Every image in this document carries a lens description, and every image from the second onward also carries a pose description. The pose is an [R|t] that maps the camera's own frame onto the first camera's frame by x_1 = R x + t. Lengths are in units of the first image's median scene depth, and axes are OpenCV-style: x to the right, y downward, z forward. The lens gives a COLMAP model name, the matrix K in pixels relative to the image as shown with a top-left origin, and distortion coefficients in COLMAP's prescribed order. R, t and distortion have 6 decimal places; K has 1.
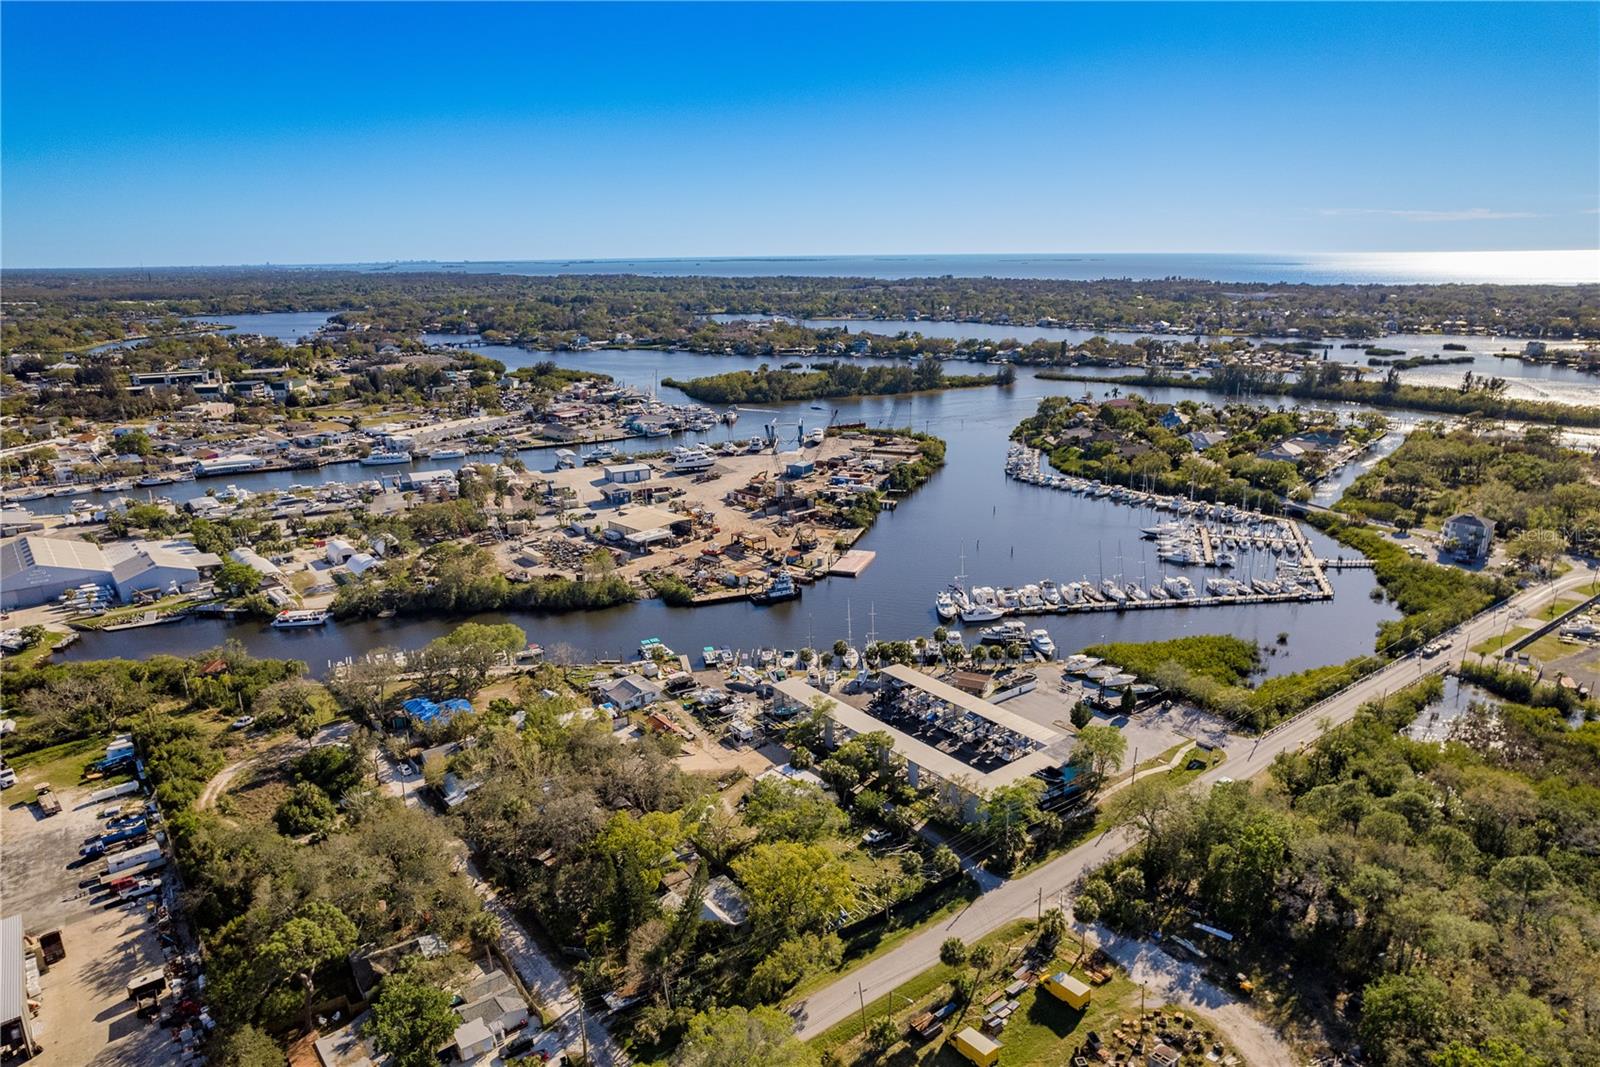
lens RADIAL K [[1032.0, 0, 809.7], [0, 1032.0, 530.2], [0, 0, 1]] dist [-0.062274, 0.048754]
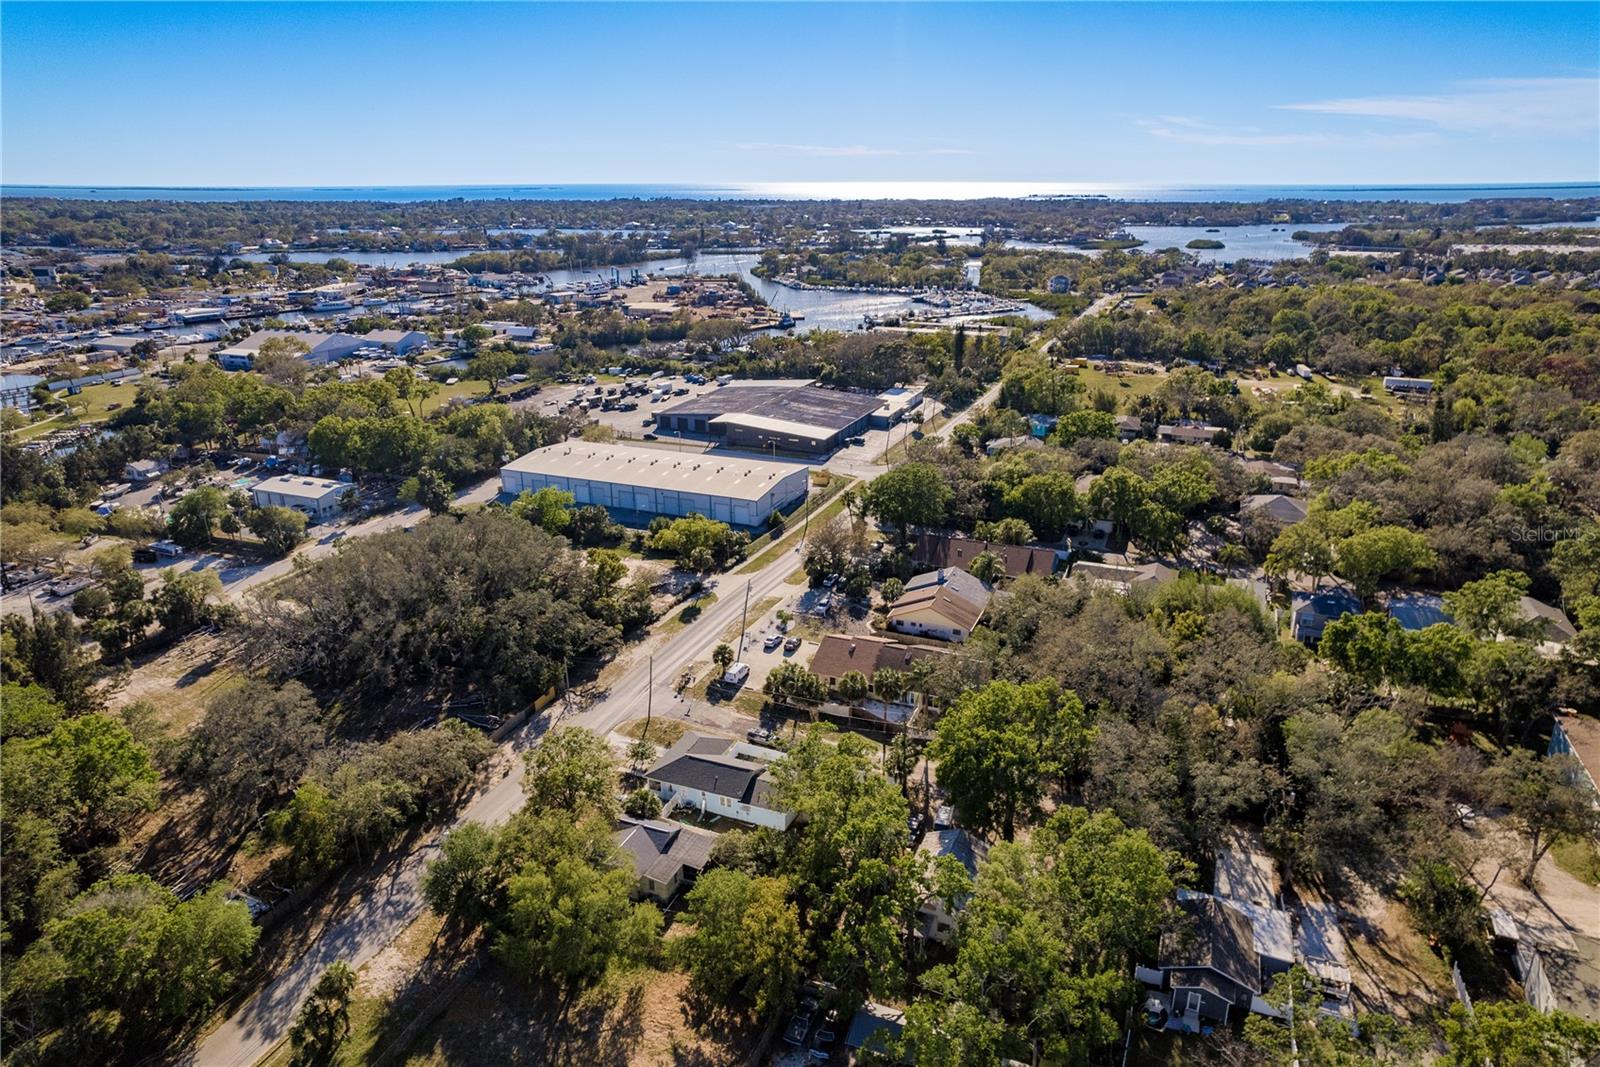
lens RADIAL K [[1013.9, 0, 809.9], [0, 1013.9, 539.9], [0, 0, 1]] dist [-0.051965, 0.063368]
pose [[0.866682, -0.158856, 0.472892, -0.232304], [0.123070, 0.986730, 0.105913, 0.066162], [-0.483441, -0.033594, 0.874732, -0.151697]]
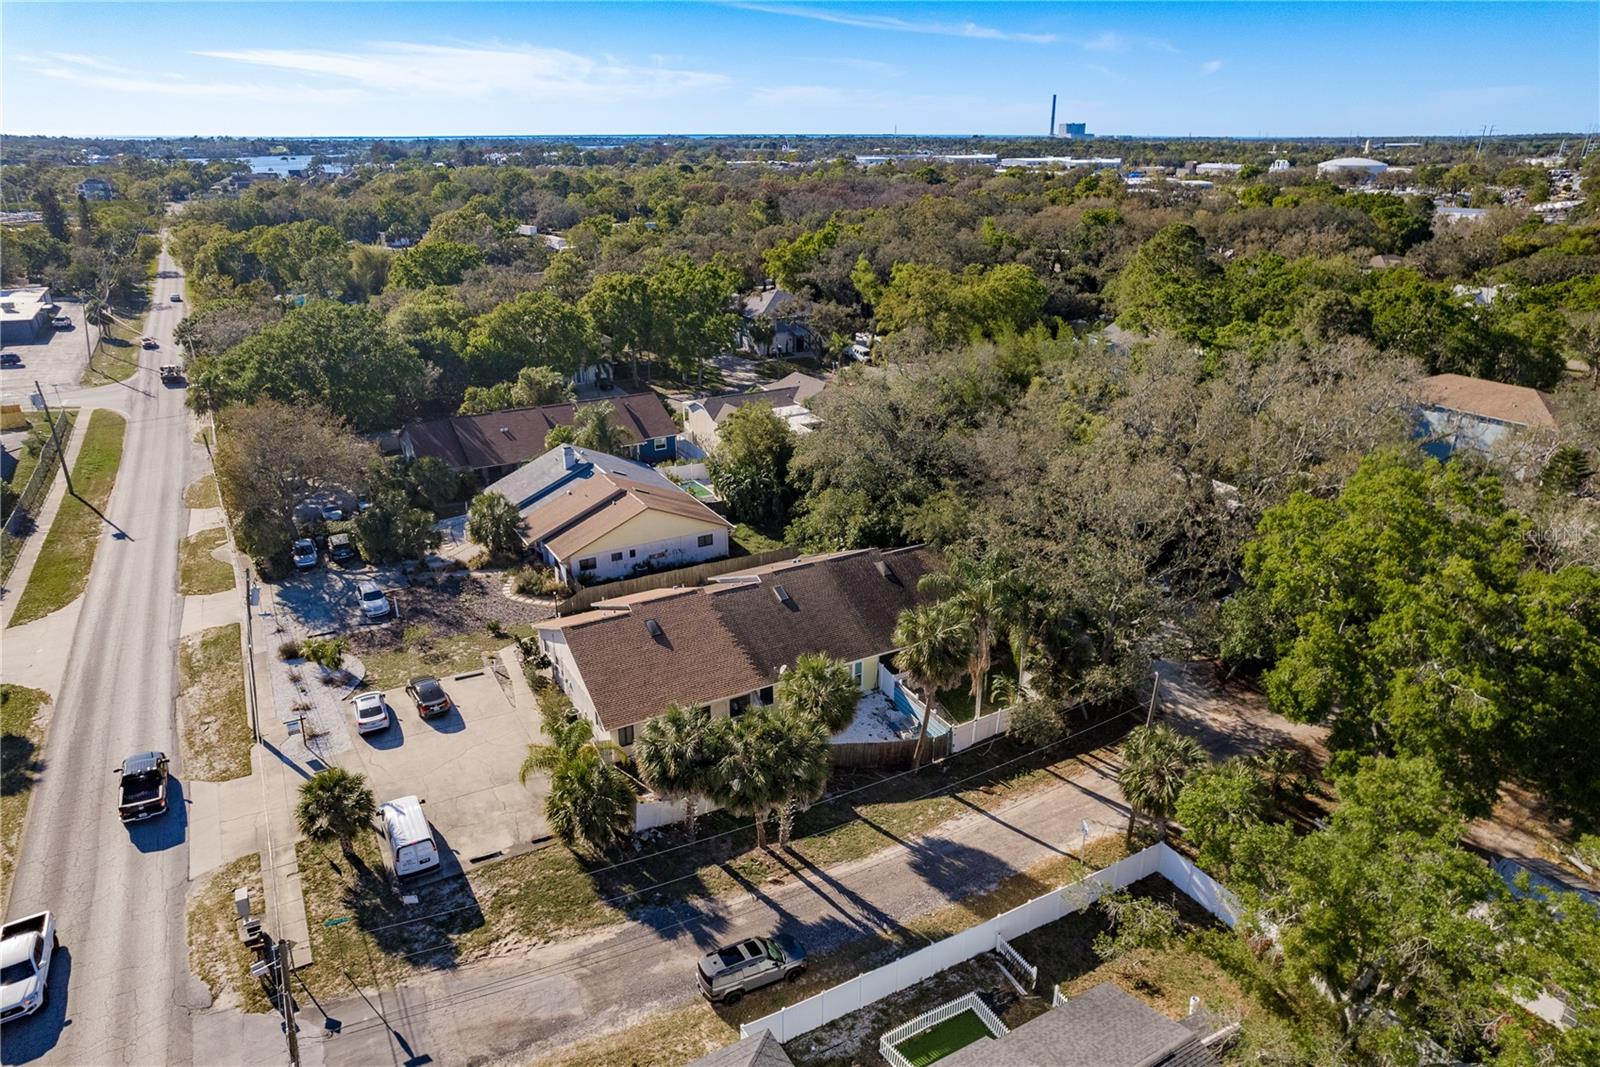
lens RADIAL K [[1019.7, 0, 805.7], [0, 1019.7, 537.5], [0, 0, 1]] dist [-0.054498, 0.053378]
pose [[0.139788, -0.355768, 0.924061, -0.212434], [0.258813, 0.913909, 0.312707, 0.076312], [-0.955759, 0.195447, 0.219831, -0.060542]]
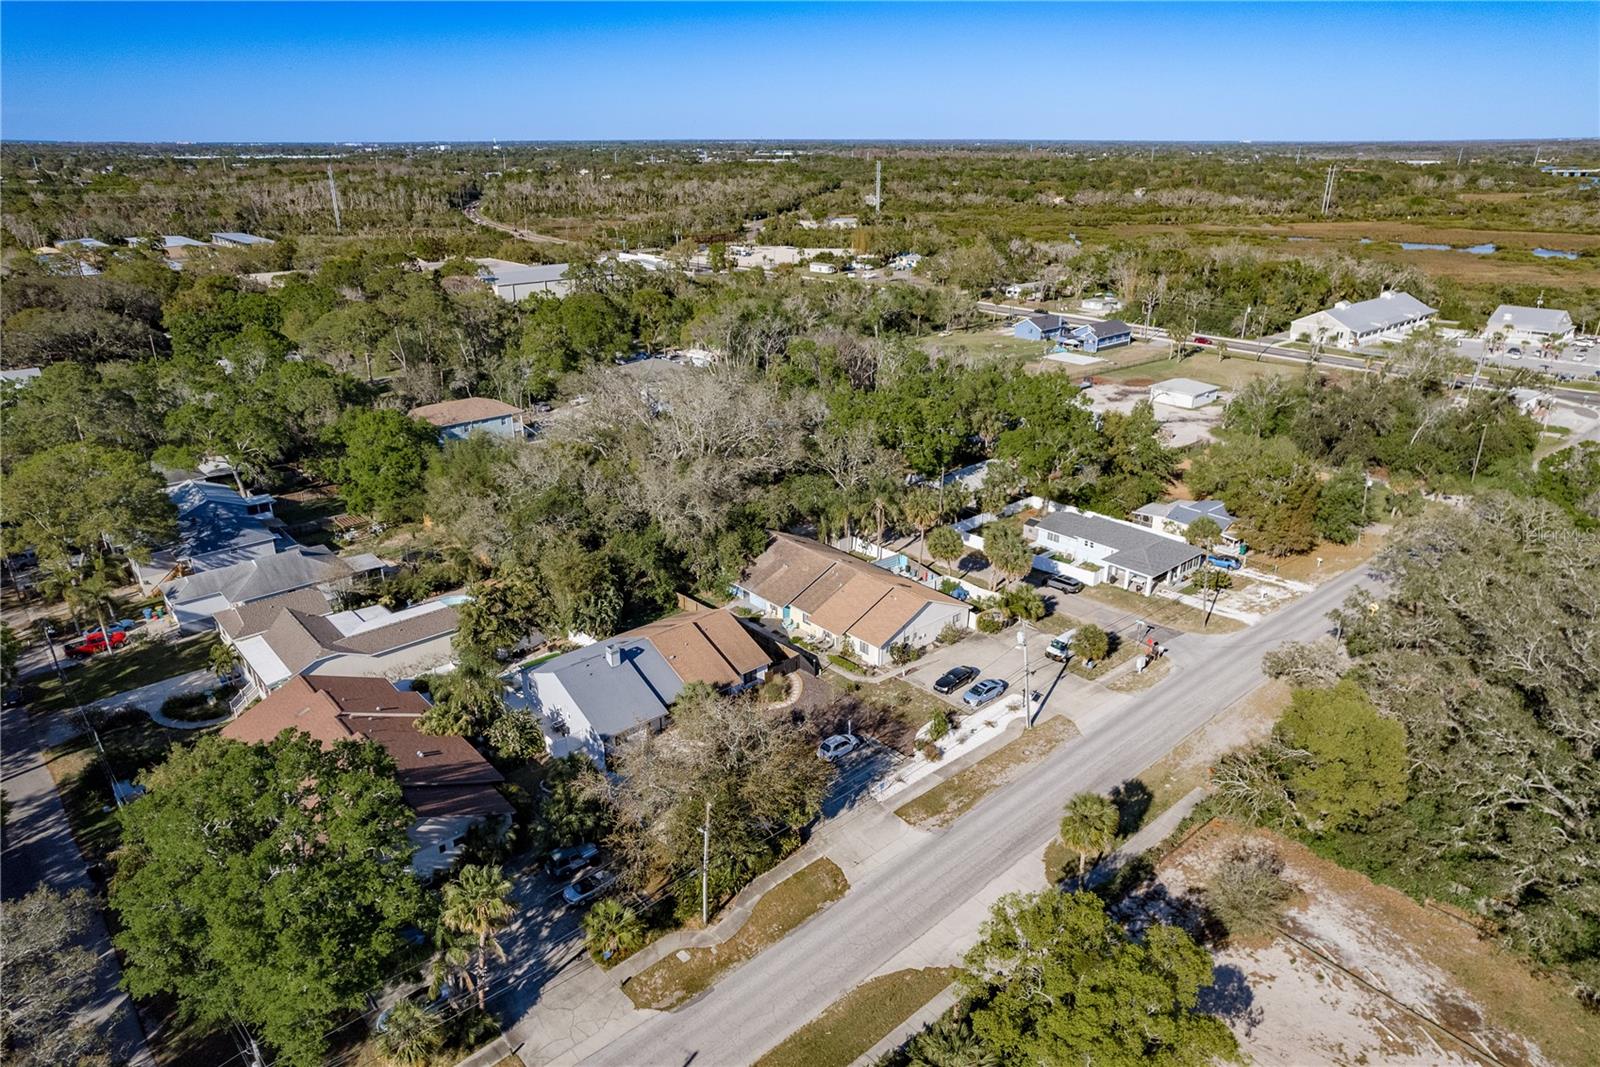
lens RADIAL K [[1019.7, 0, 805.7], [0, 1019.7, 537.5], [0, 0, 1]] dist [-0.054498, 0.053378]
pose [[-0.997247, 0.031605, -0.067077, -0.155000], [-0.014259, 0.805992, 0.591754, 0.038953], [0.072767, 0.591082, -0.803323, 0.025981]]
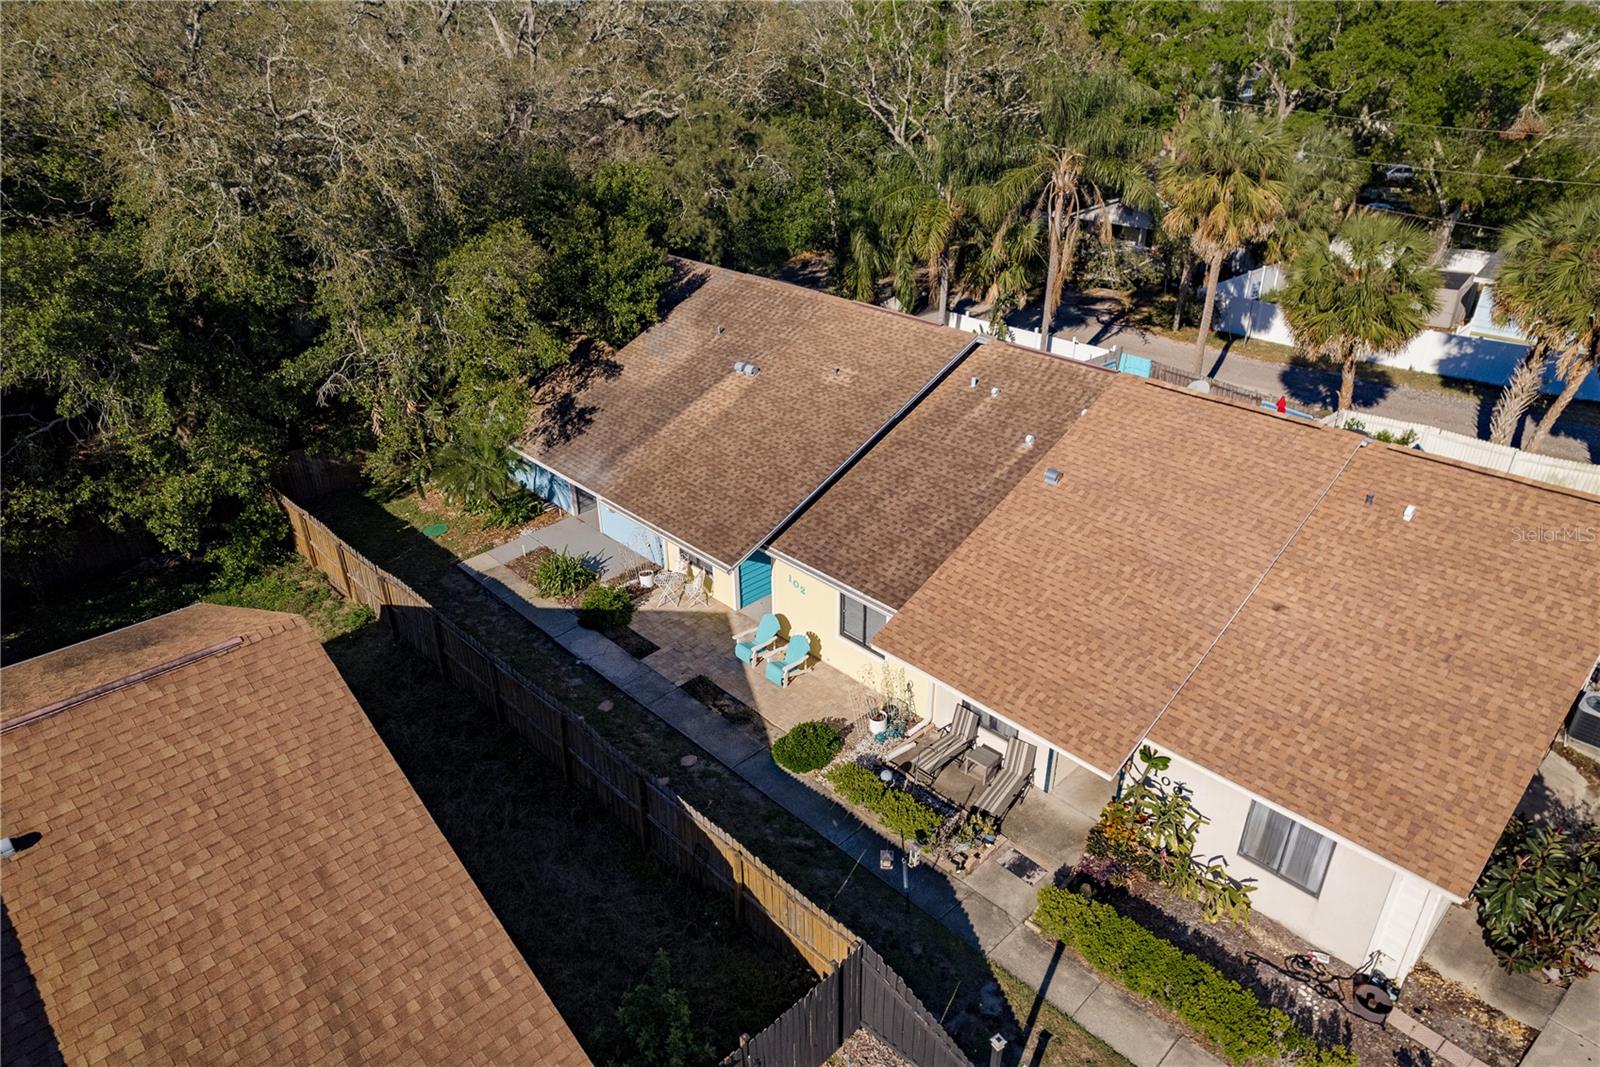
lens RADIAL K [[1019.7, 0, 805.7], [0, 1019.7, 537.5], [0, 0, 1]] dist [-0.054498, 0.053378]
pose [[-0.993315, 0.061210, -0.097866, -0.158289], [-0.020978, 0.737985, 0.674491, 0.084212], [0.113509, 0.672036, -0.731768, -0.029160]]
